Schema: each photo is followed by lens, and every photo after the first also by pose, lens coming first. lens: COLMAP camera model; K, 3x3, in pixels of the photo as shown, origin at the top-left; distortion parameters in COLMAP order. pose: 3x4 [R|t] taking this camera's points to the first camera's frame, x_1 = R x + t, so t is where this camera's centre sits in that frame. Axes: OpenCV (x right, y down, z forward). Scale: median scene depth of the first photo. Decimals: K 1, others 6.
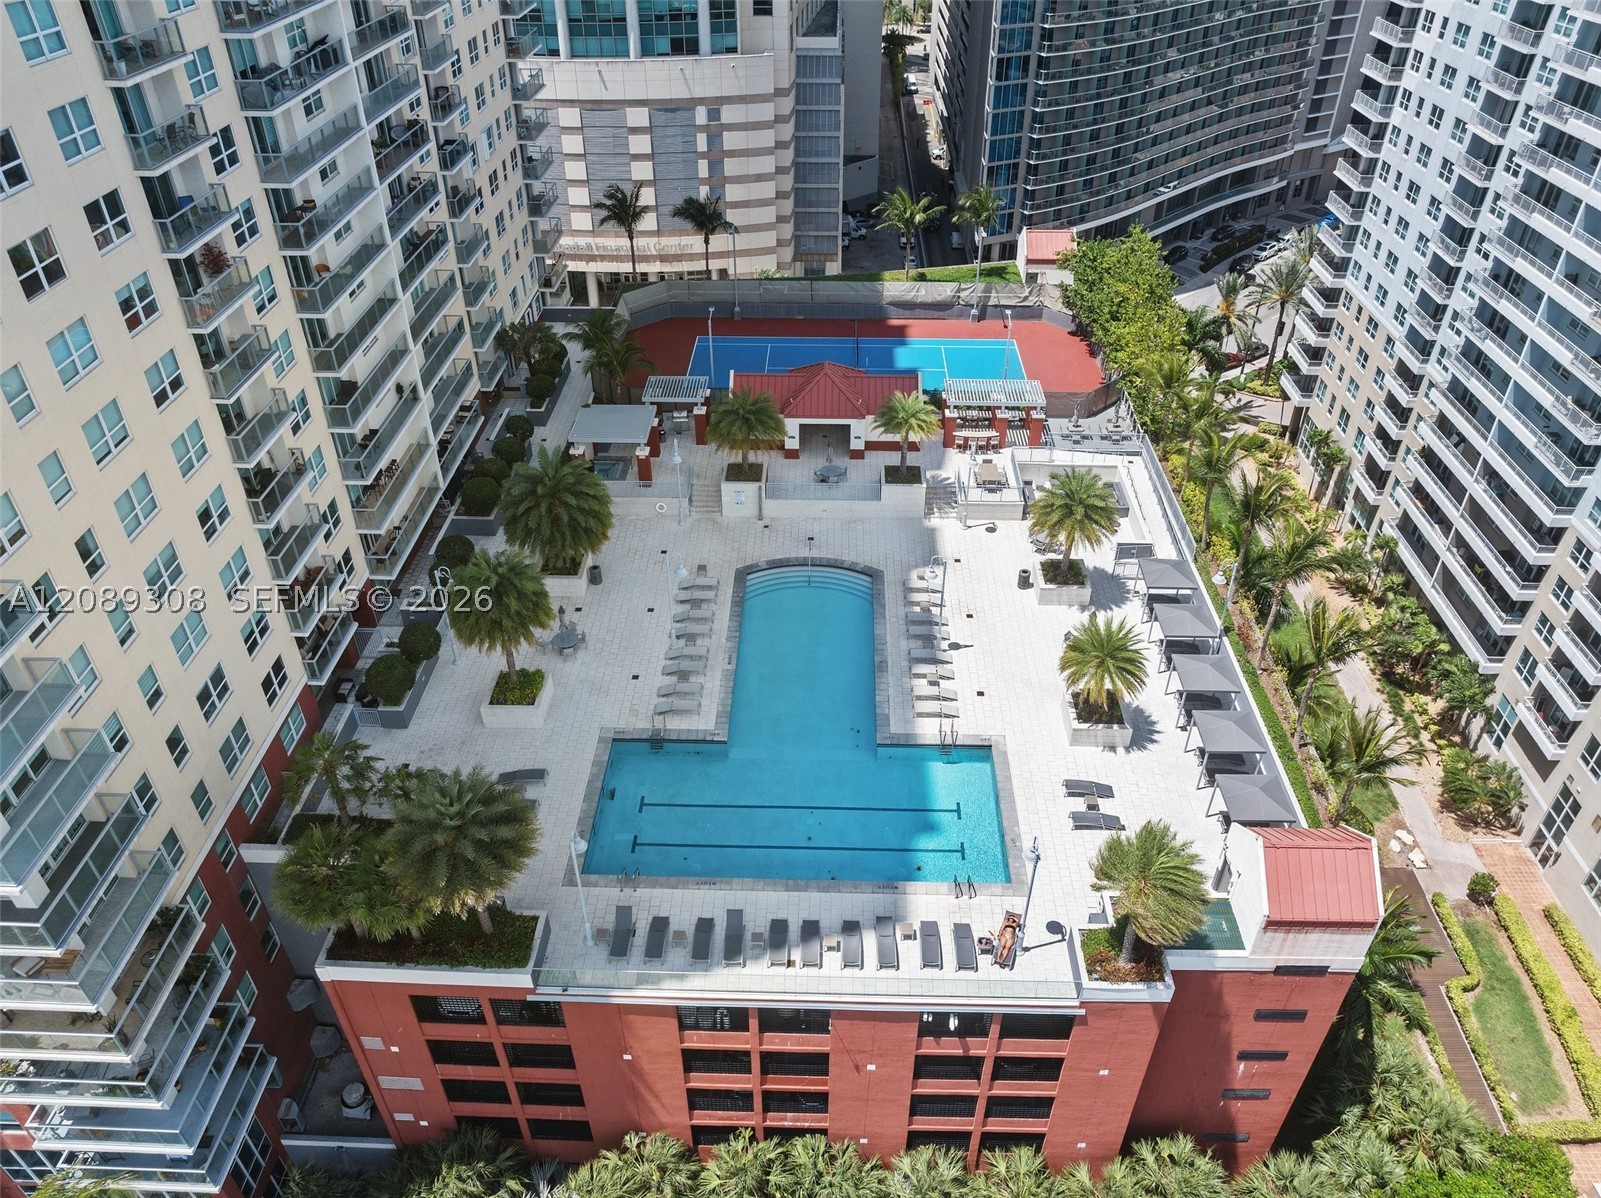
lens RADIAL K [[1114.6, 0, 800.5], [0, 1114.6, 599.0], [0, 0, 1]] dist [-0.044365, 0.001968]
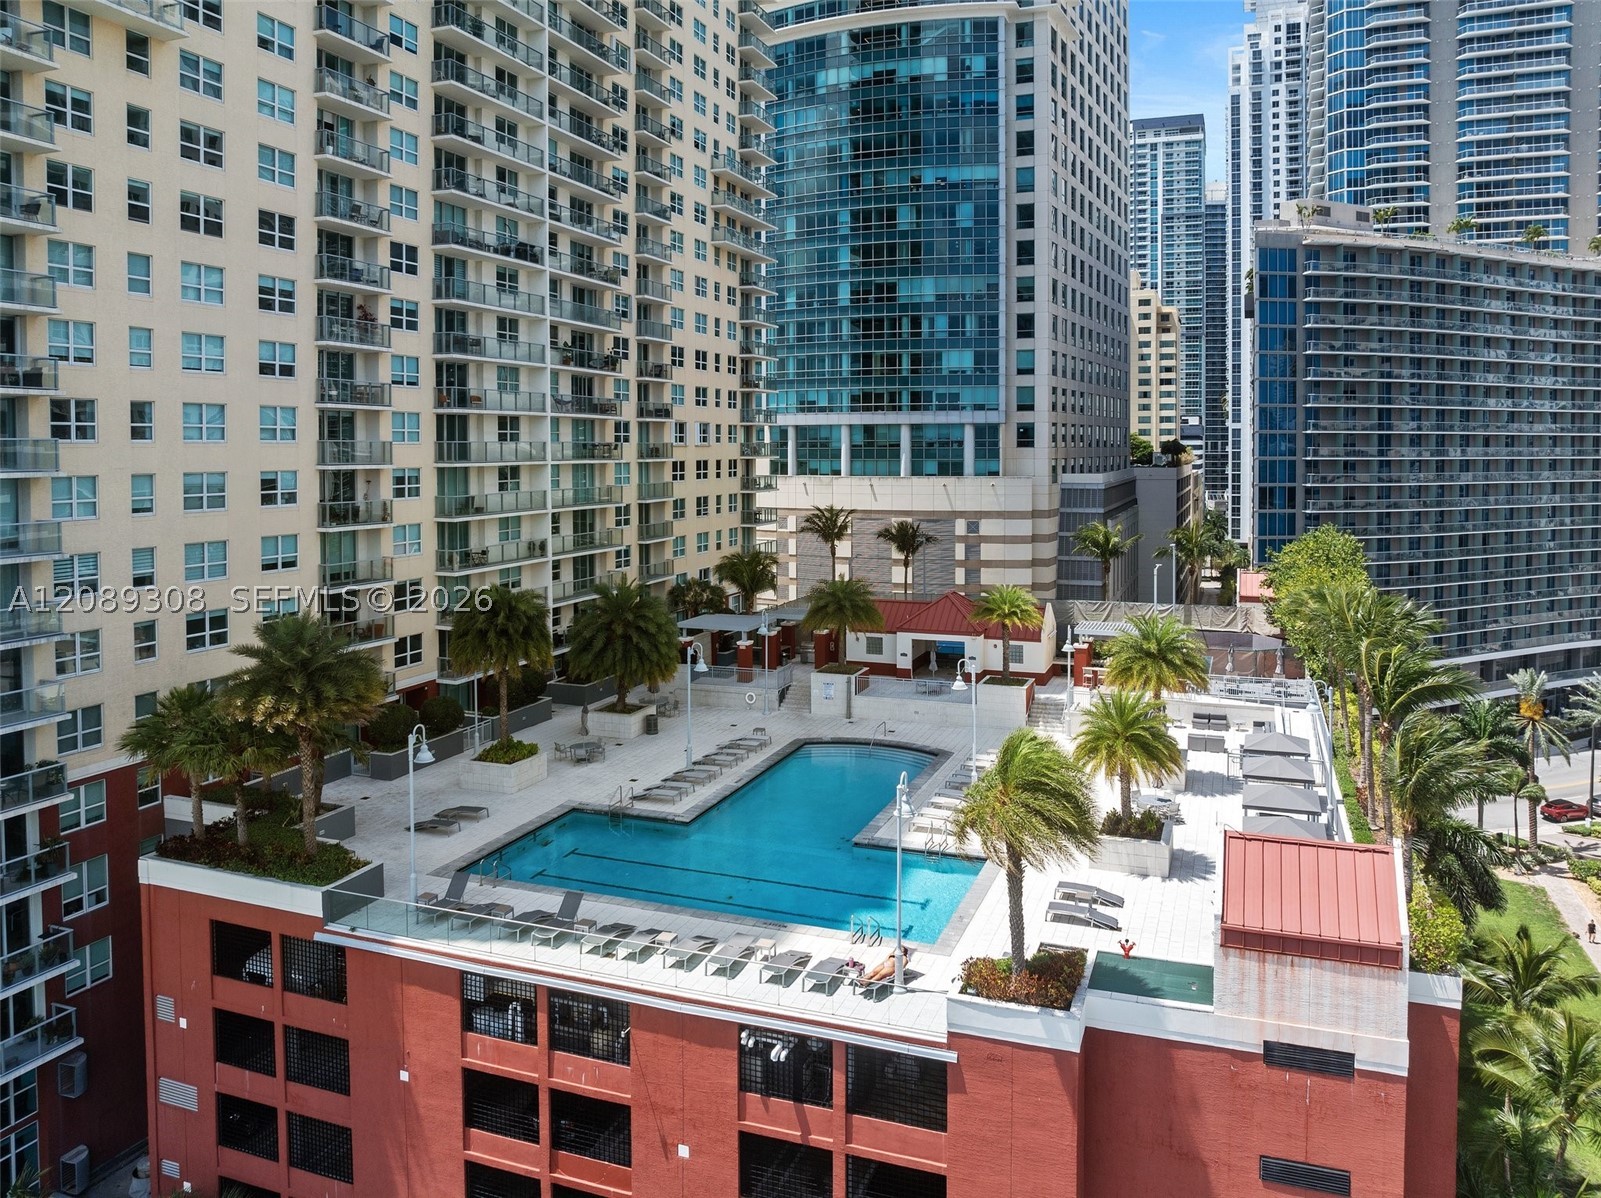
lens RADIAL K [[1156.7, 0, 806.6], [0, 1156.7, 486.3], [0, 0, 1]] dist [-0.052759, 0.012045]
pose [[0.945861, 0.011004, -0.324386, 0.328326], [-0.194764, 0.818735, -0.540130, 0.403146], [0.259643, 0.574066, 0.776552, 0.190736]]
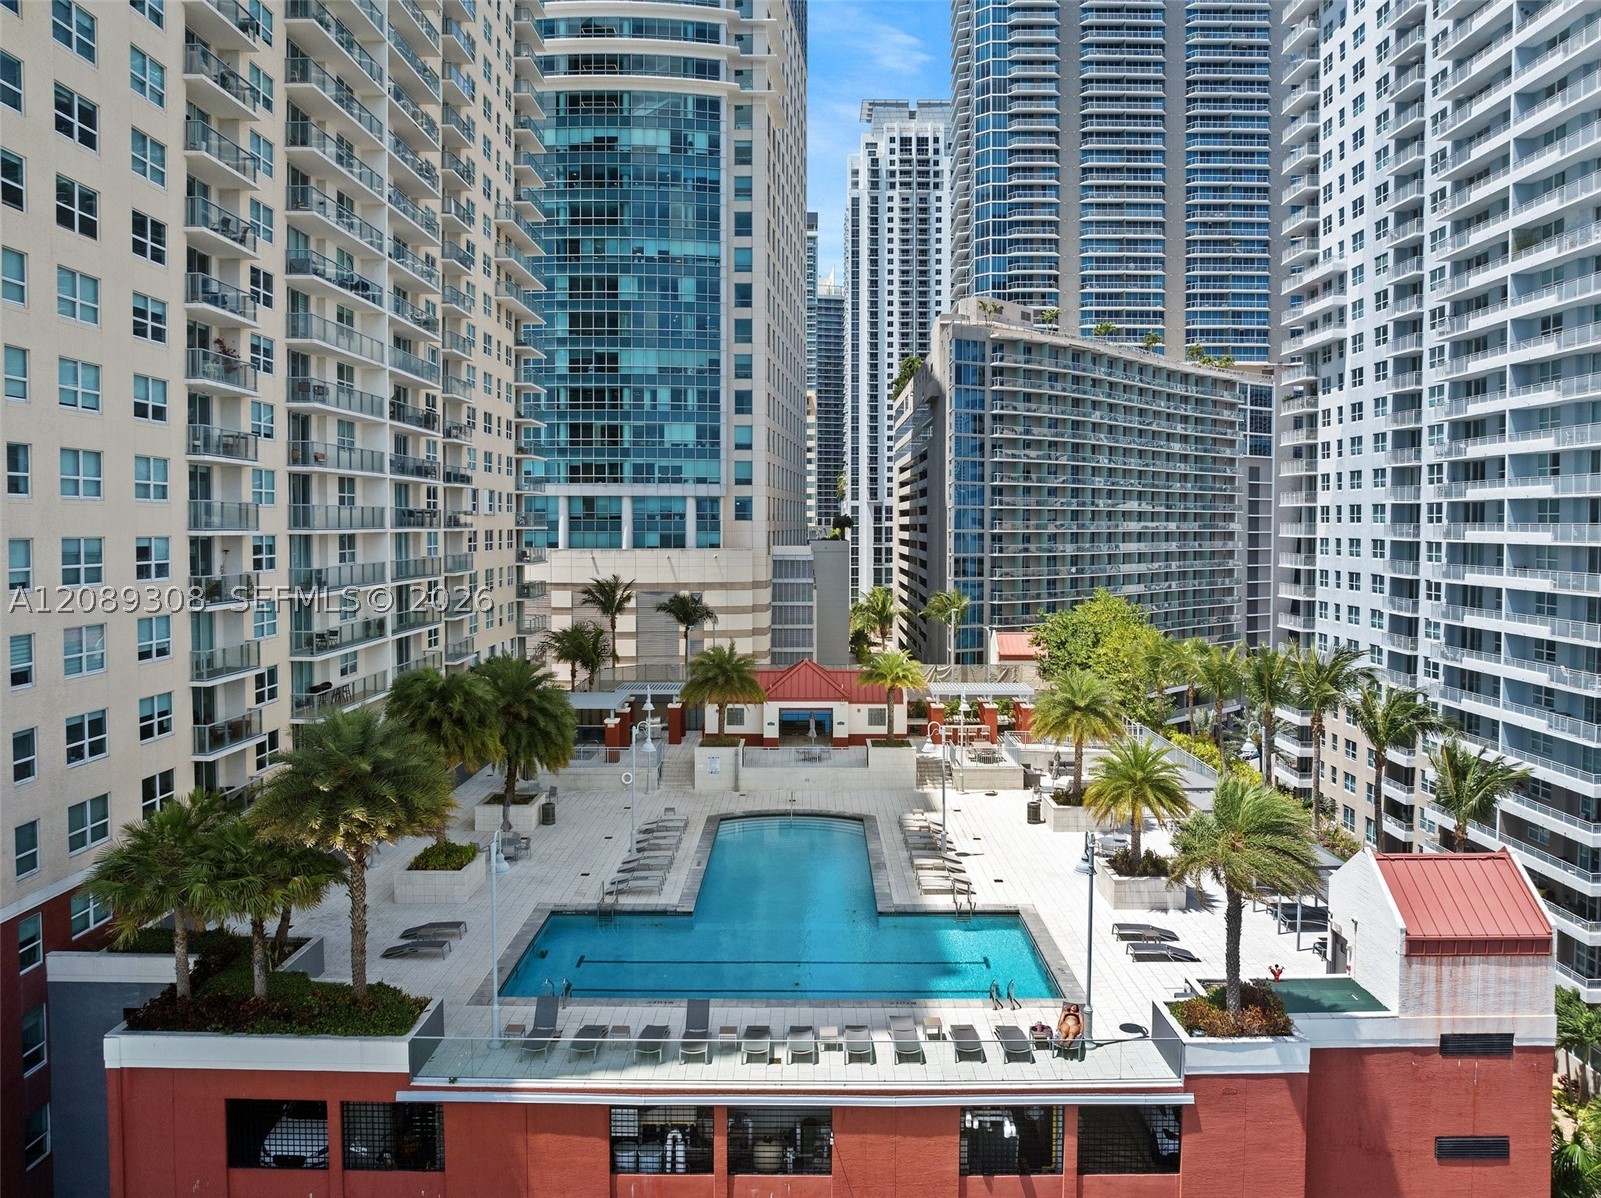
lens RADIAL K [[1130.4, 0, 800.9], [0, 1130.4, 572.0], [0, 0, 1]] dist [-0.044769, 0.004846]
pose [[0.999696, 0.003960, 0.024319, -0.009044], [0.010497, 0.824496, -0.565770, 0.413299], [-0.022292, 0.565854, 0.824204, 0.194822]]
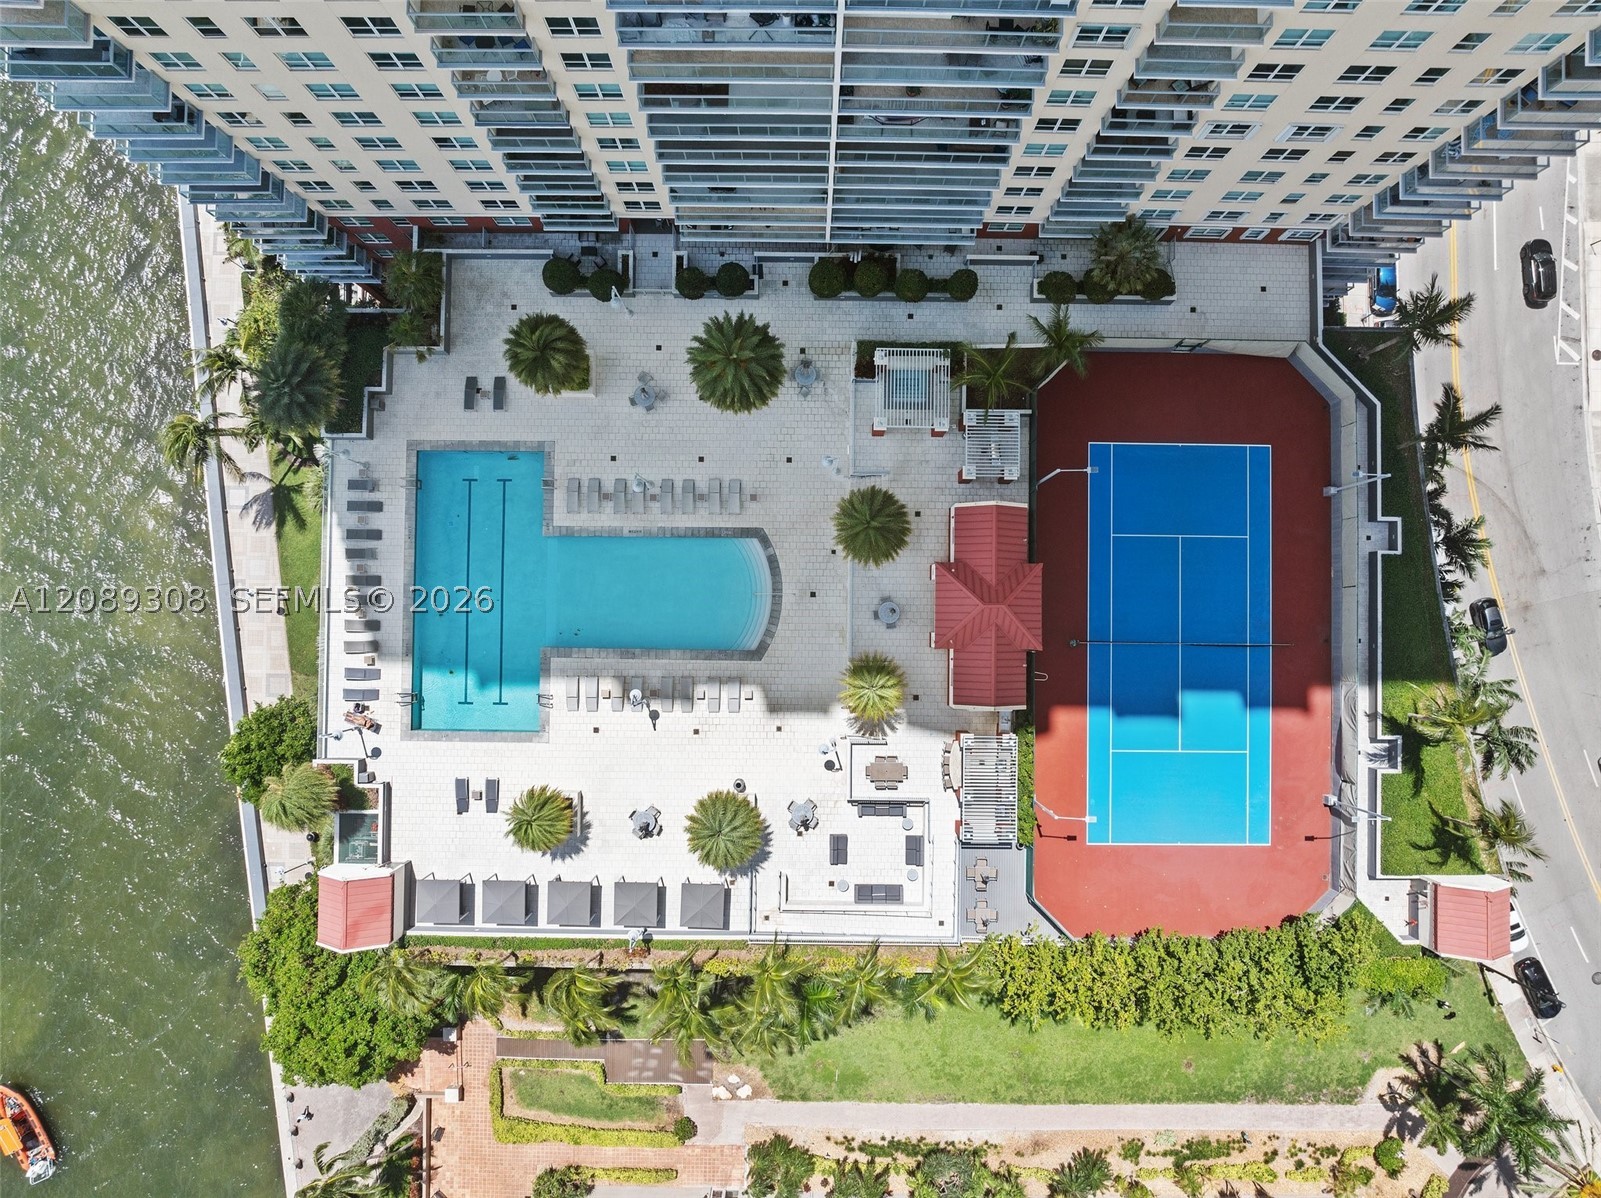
lens RADIAL K [[1114.6, 0, 800.5], [0, 1114.6, 599.0], [0, 0, 1]] dist [-0.044365, 0.001968]
pose [[0.021307, 0.999535, -0.021807, 0.049134], [-0.602636, 0.030244, 0.797443, -1.208694], [0.797731, -0.003850, 0.603001, 0.467471]]
